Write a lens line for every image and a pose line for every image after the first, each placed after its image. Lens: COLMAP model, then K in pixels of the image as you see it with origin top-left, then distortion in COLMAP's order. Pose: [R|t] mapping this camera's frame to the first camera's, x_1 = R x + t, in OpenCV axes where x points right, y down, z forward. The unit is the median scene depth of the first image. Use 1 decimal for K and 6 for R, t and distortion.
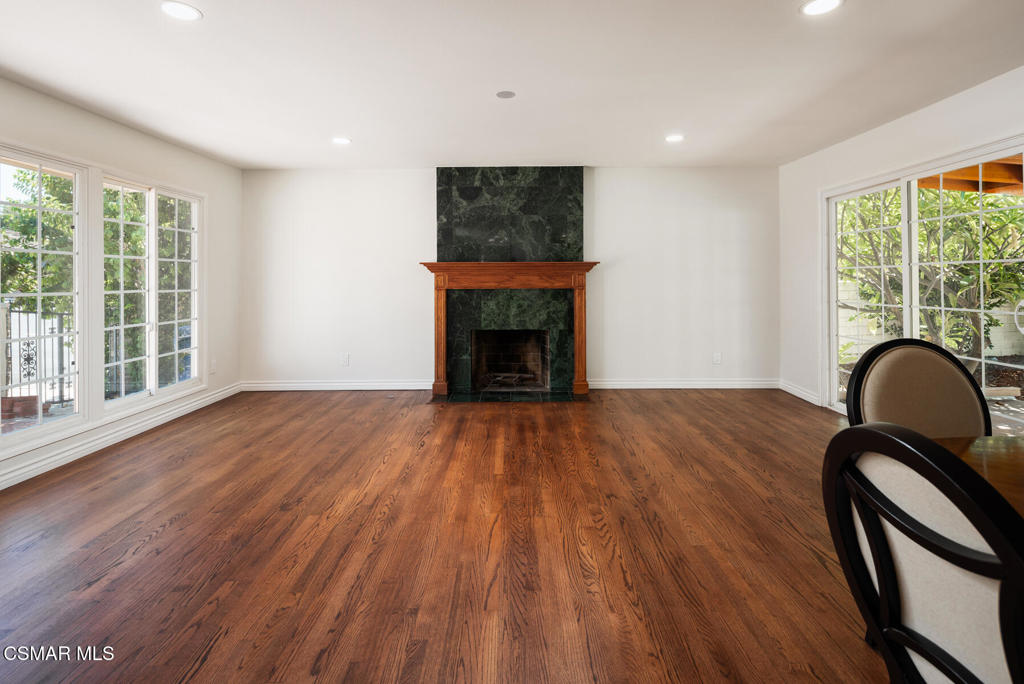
lens RADIAL K [[501.7, 0, 510.1], [0, 501.7, 277.5], [0, 0, 1]] dist [0.004312, 0.000900]
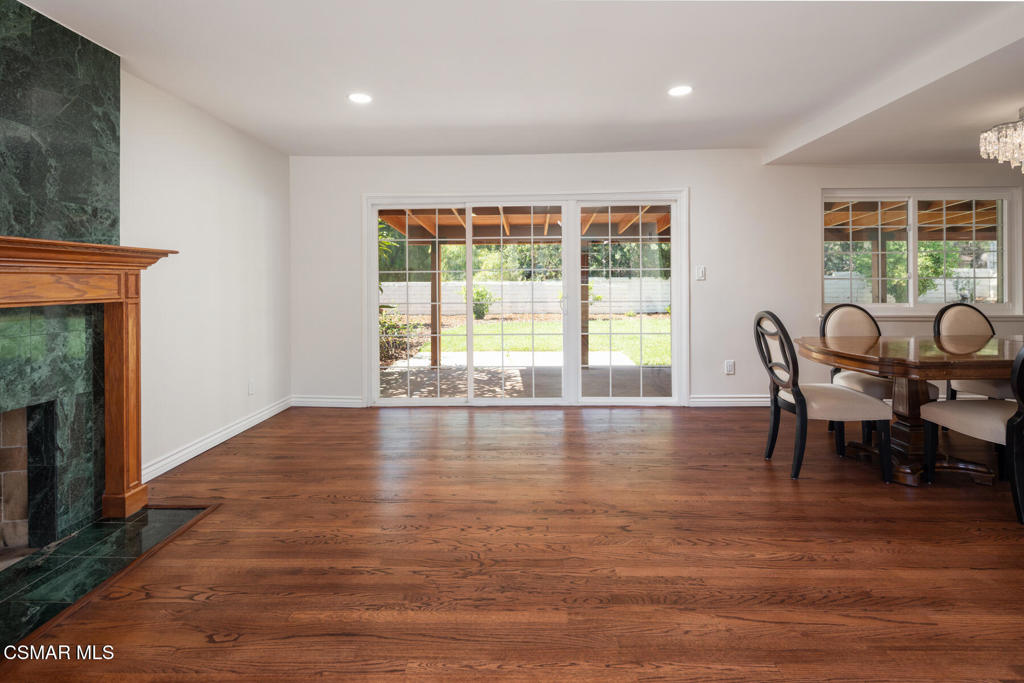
lens RADIAL K [[501.7, 0, 510.1], [0, 501.7, 277.0], [0, 0, 1]] dist [0.004312, 0.000900]
pose [[0.023112, 0.008975, 0.999693, -0.357325], [0.001208, 0.999959, -0.009005, 0.002808], [-0.999732, 0.001416, 0.023101, 0.618906]]
